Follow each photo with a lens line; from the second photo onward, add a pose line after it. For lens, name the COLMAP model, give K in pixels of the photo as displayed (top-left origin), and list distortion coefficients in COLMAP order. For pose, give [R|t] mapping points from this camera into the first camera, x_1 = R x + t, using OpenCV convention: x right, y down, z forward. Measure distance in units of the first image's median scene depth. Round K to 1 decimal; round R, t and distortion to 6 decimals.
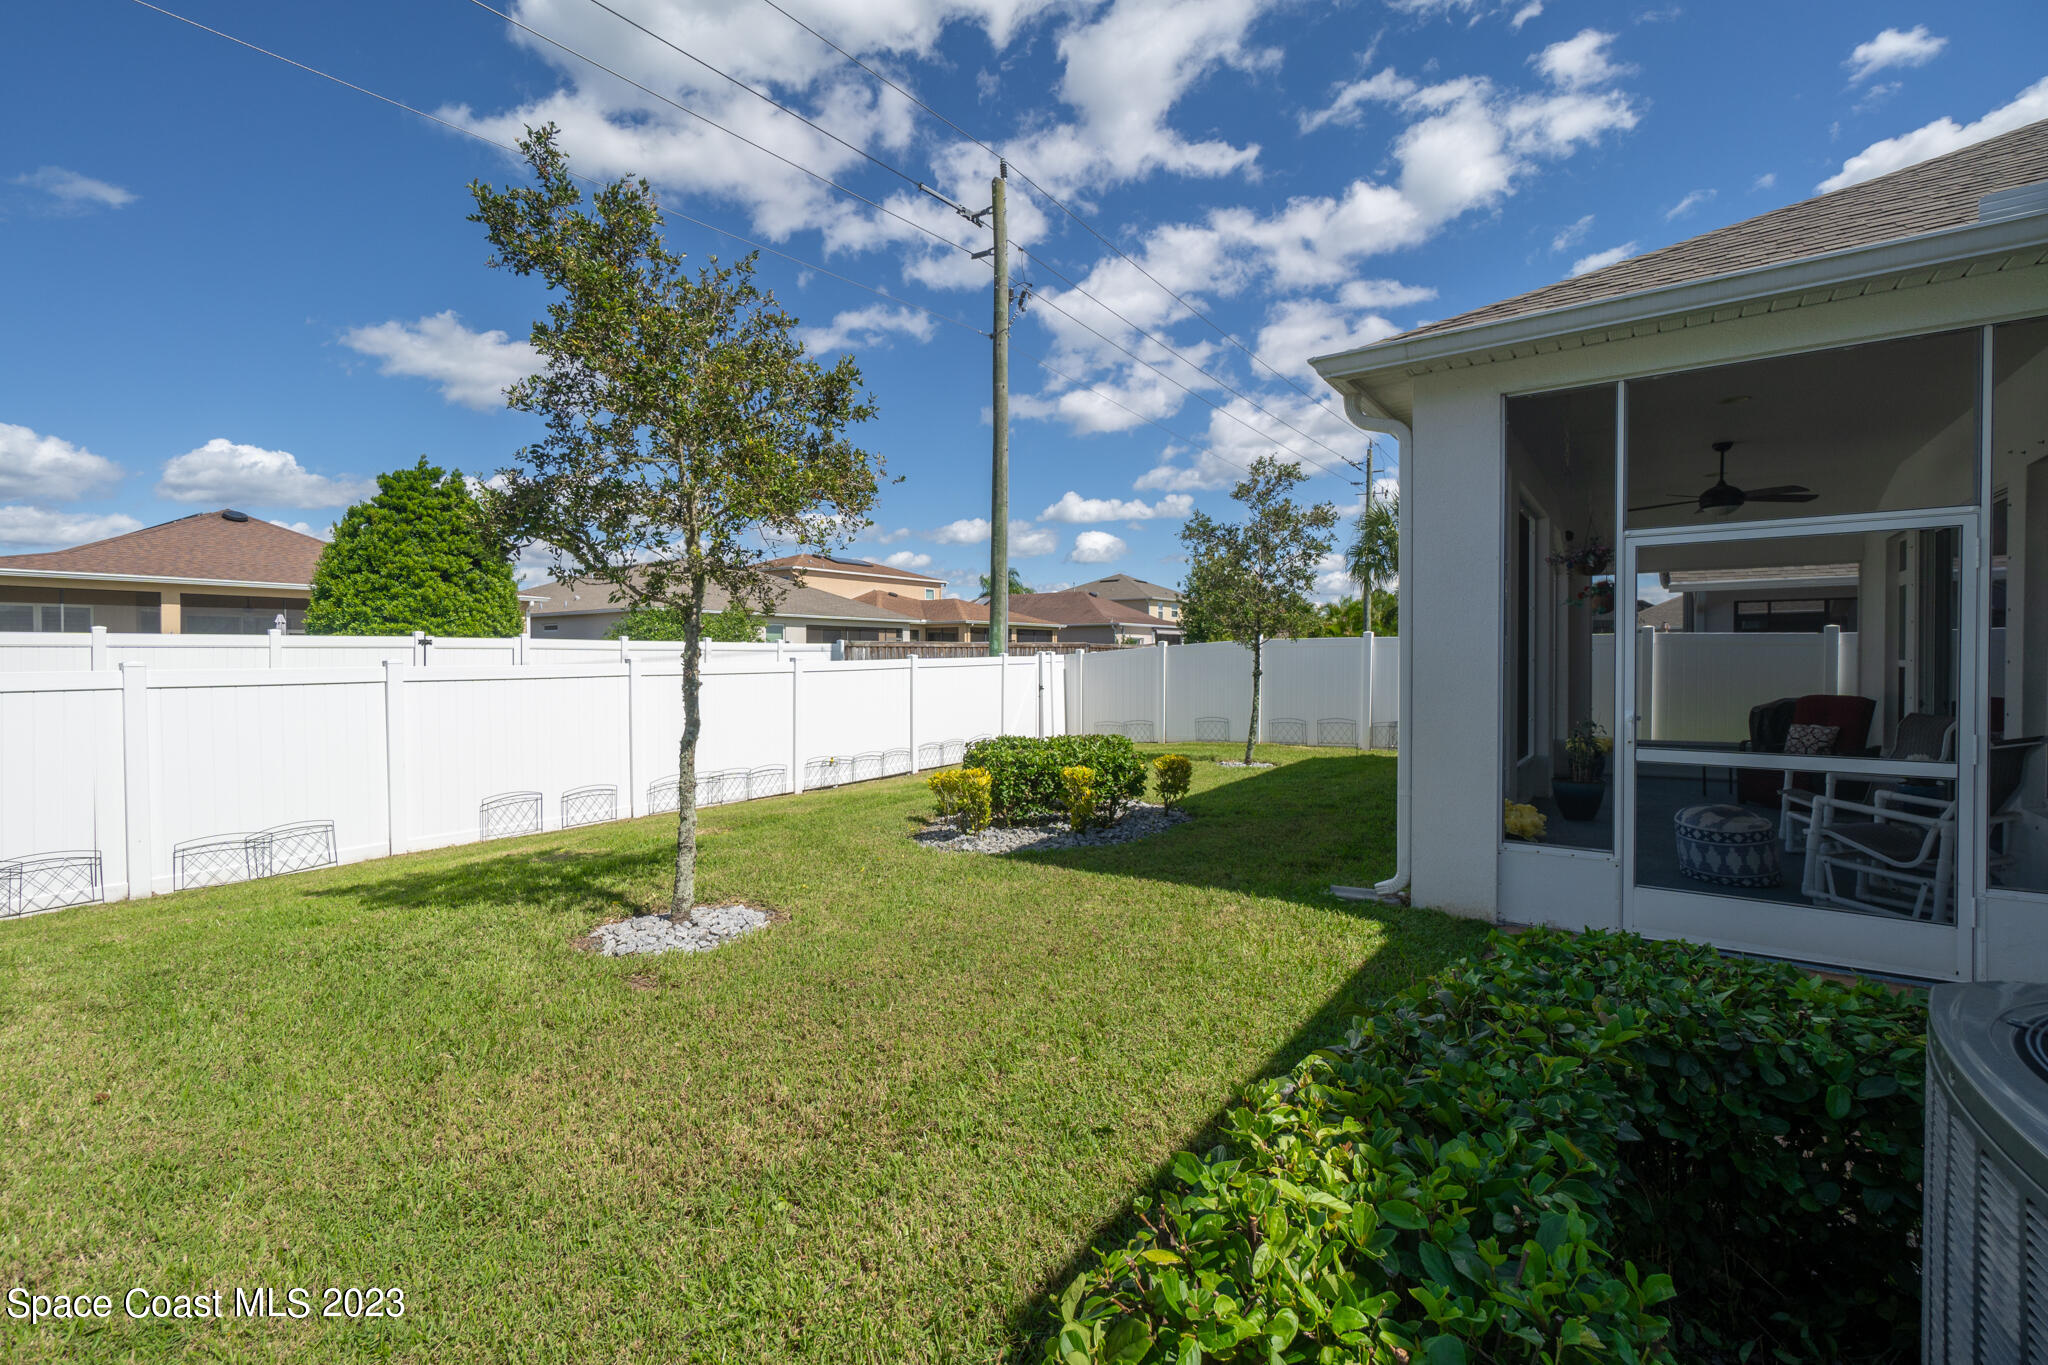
lens RADIAL K [[874.5, 0, 1000.6], [0, 874.5, 669.0], [0, 0, 1]] dist [-0.003253, 0.000835]
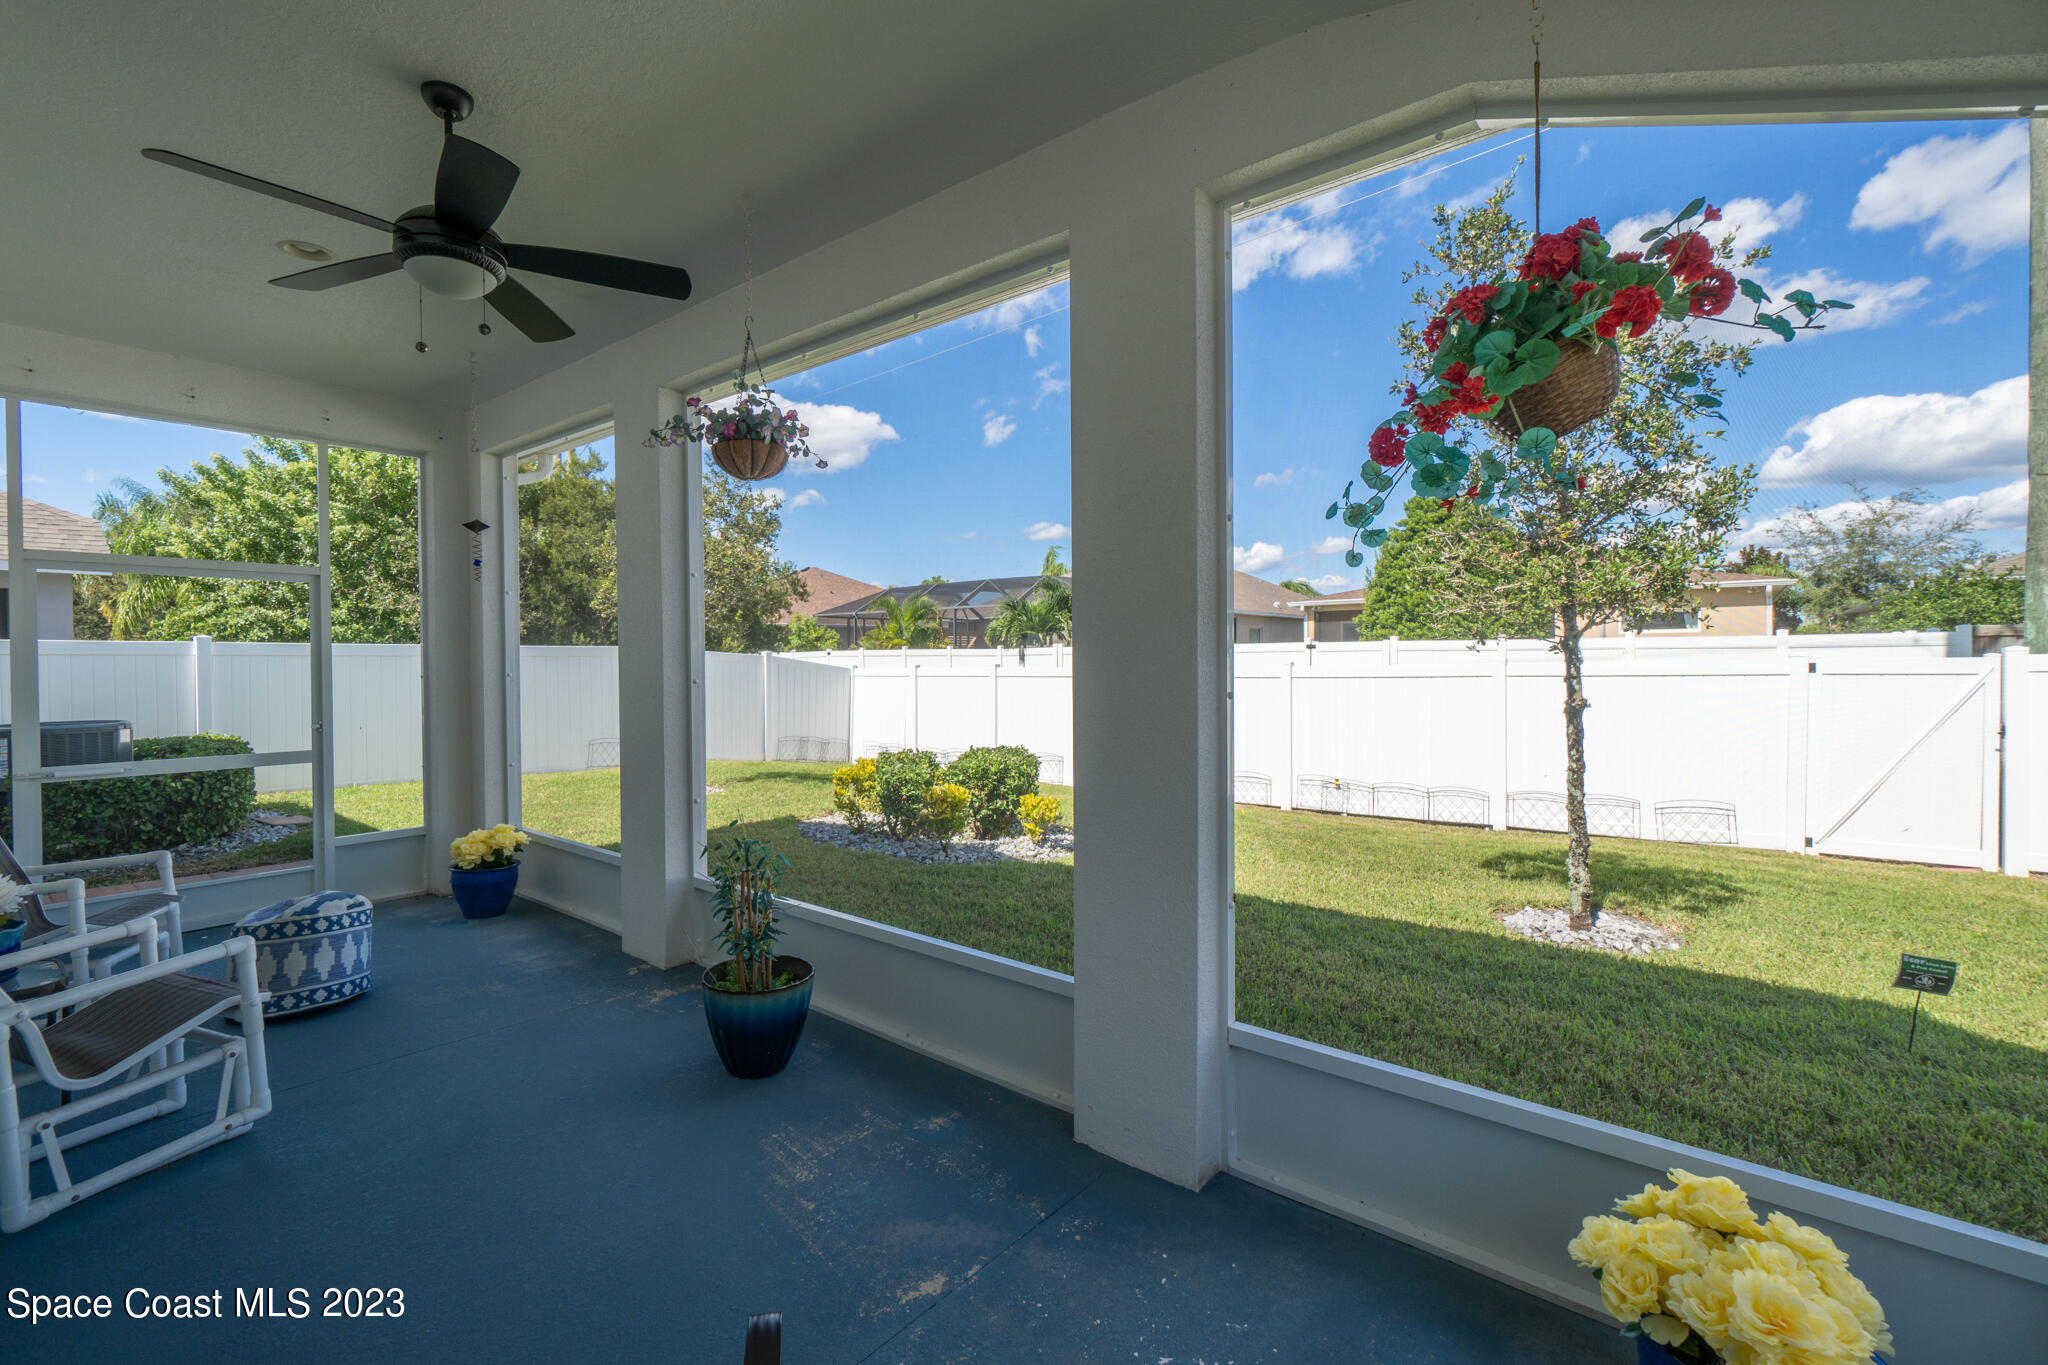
lens RADIAL K [[874.5, 0, 1000.6], [0, 874.5, 669.0], [0, 0, 1]] dist [-0.003253, 0.000835]
pose [[-0.033279, 0.014365, -0.999343, 0.497540], [-0.005768, 0.999877, 0.014565, -0.012291], [0.999429, 0.006249, -0.033192, 0.522924]]
